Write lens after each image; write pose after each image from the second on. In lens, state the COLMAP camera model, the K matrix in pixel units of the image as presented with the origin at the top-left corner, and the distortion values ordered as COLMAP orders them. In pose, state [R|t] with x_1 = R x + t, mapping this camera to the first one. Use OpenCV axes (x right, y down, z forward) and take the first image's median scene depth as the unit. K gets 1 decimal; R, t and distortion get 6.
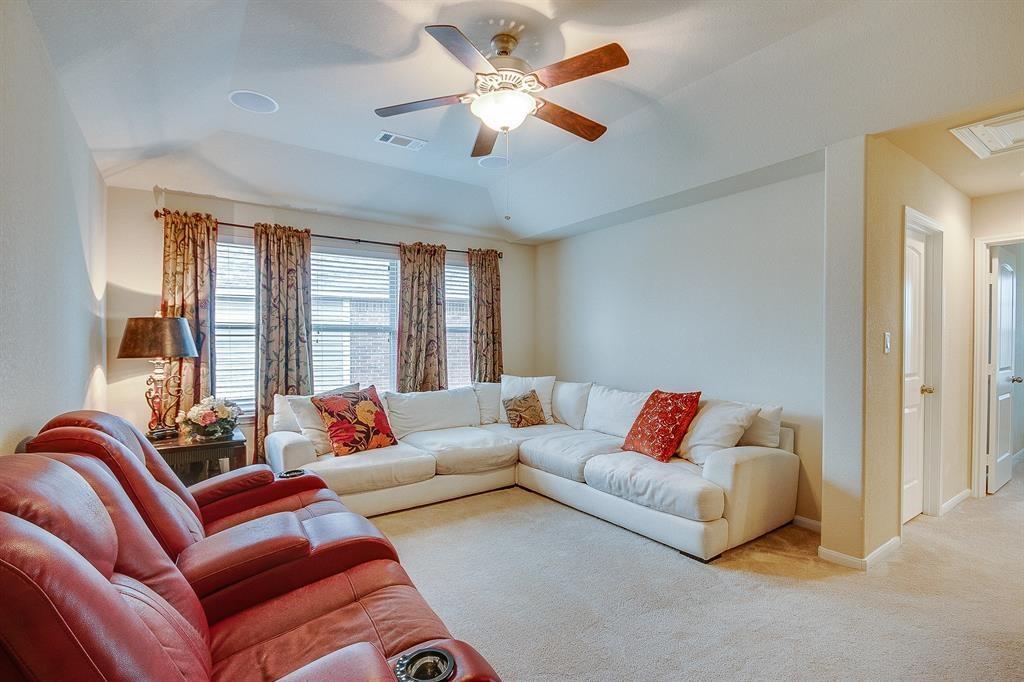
lens RADIAL K [[474.6, 0, 504.8], [0, 474.6, 344.3], [0, 0, 1]] dist [-0.005635, -0.000942]
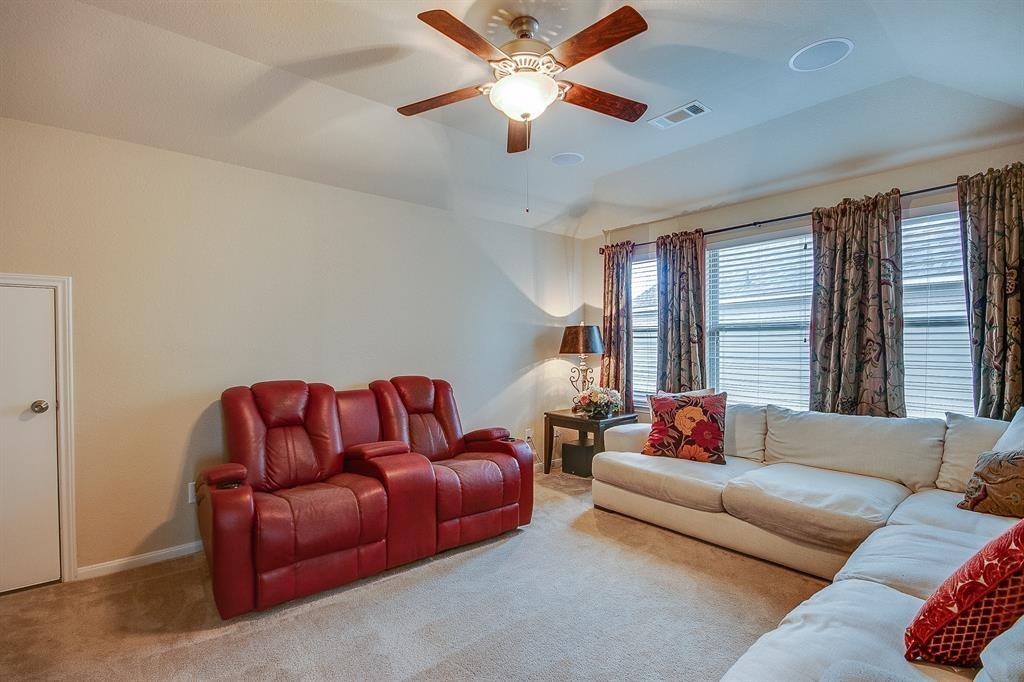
lens RADIAL K [[474.6, 0, 504.7], [0, 474.6, 346.7], [0, 0, 1]] dist [-0.005635, -0.000942]
pose [[0.095319, 0.008900, -0.995407, 0.545627], [-0.000798, 0.999960, 0.008864, -0.004936], [0.995446, -0.000051, 0.095323, 0.509797]]
